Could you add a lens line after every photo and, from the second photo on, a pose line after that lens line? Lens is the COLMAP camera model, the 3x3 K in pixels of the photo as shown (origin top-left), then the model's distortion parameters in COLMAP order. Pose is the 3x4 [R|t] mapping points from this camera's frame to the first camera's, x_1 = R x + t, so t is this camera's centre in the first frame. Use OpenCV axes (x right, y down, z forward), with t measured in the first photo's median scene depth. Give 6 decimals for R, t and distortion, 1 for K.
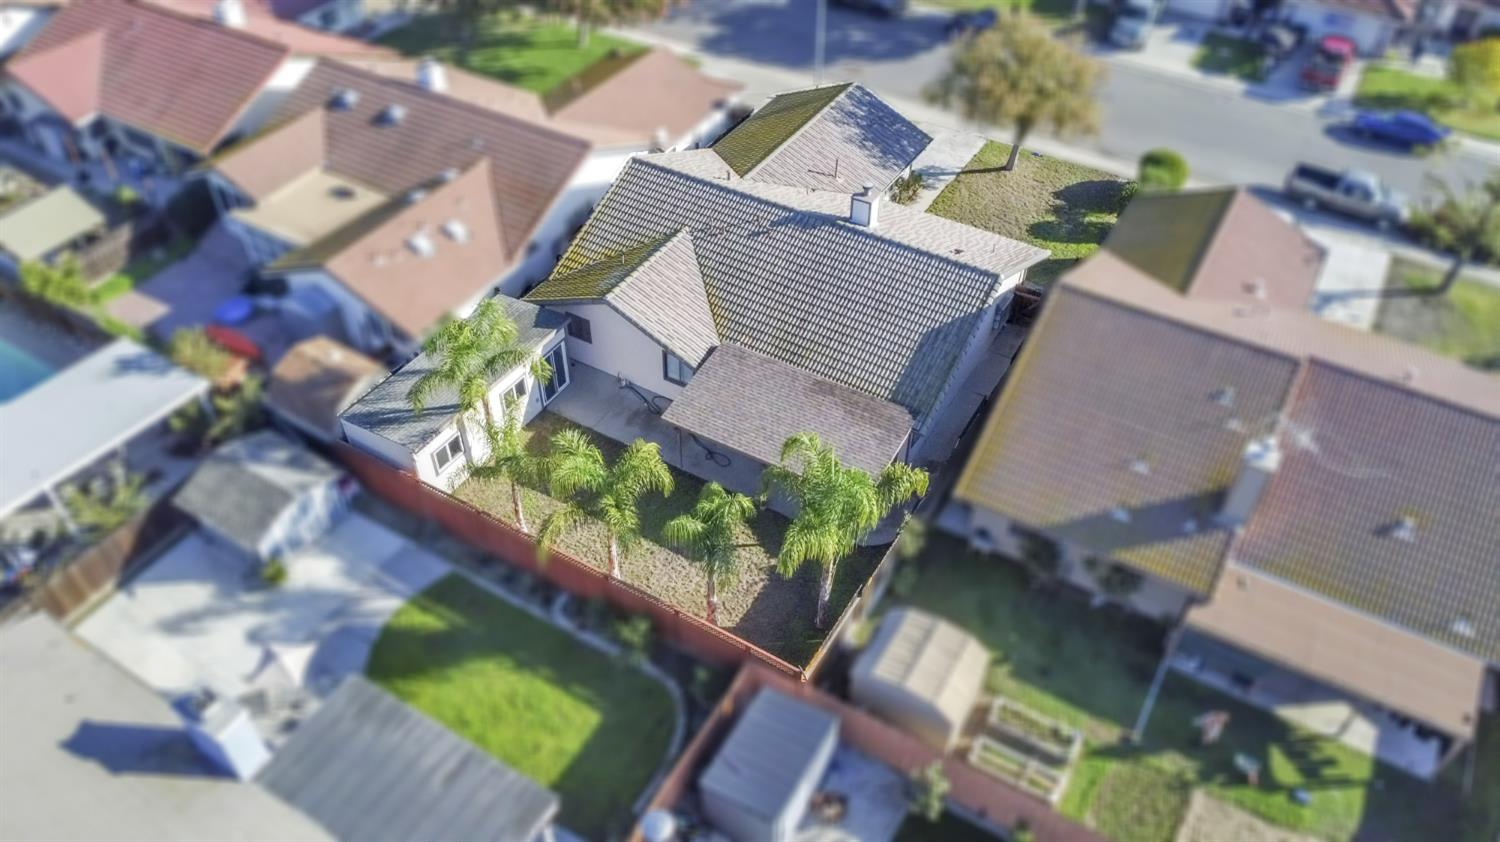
lens RADIAL K [[1075.9, 0, 750.0], [0, 1075.9, 421.0], [0, 0, 1]] dist [-0.039592, 0.000344]
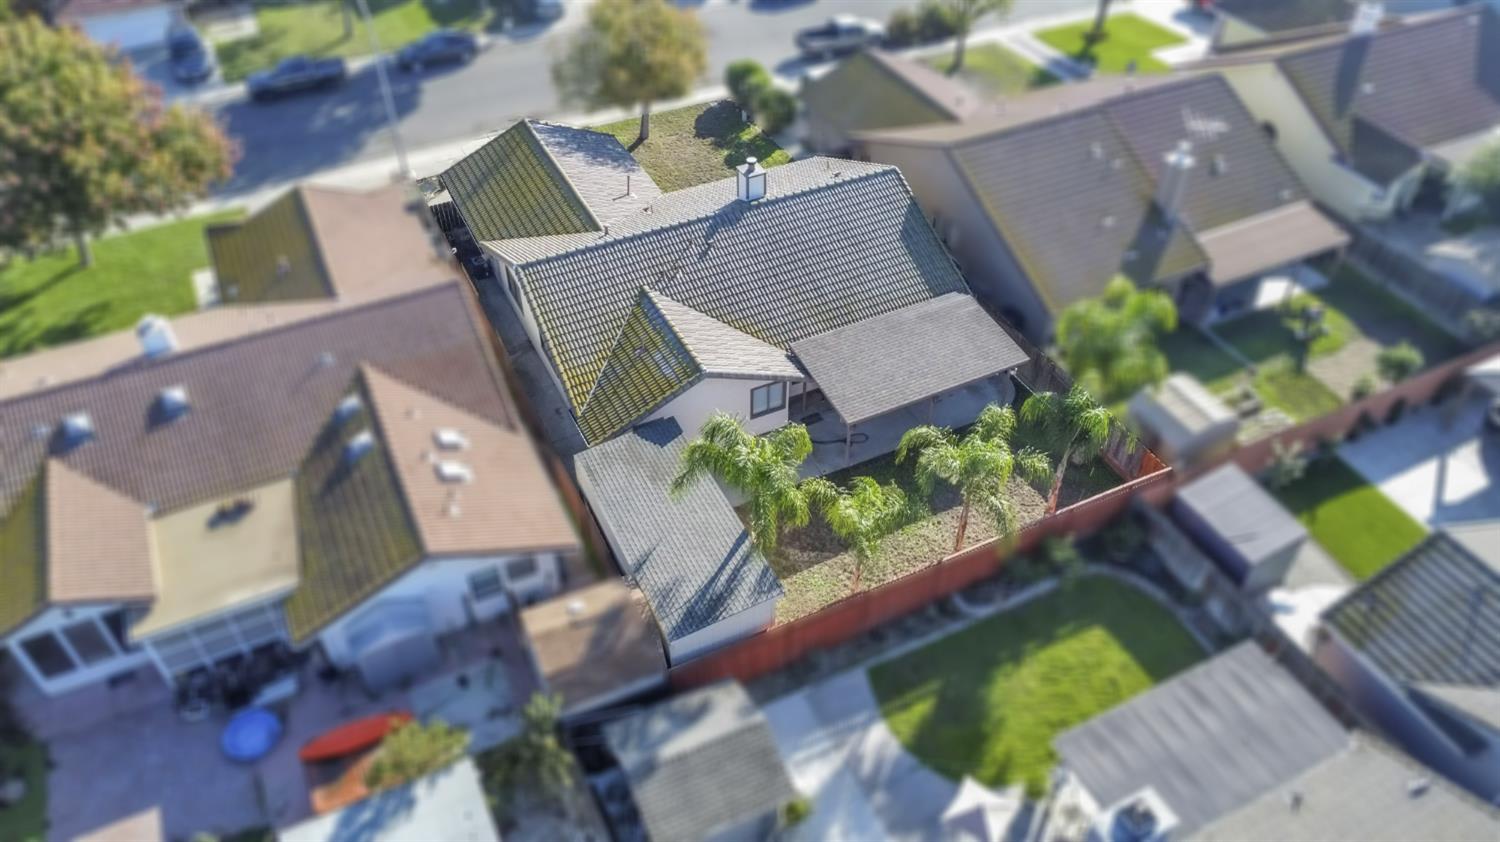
lens RADIAL K [[1075.9, 0, 750.0], [0, 1075.9, 421.0], [0, 0, 1]] dist [-0.039592, 0.000344]
pose [[0.549069, -0.569860, 0.611378, -0.764886], [0.575191, 0.788365, 0.218258, -0.283376], [-0.606366, 0.231821, 0.760644, 0.306755]]
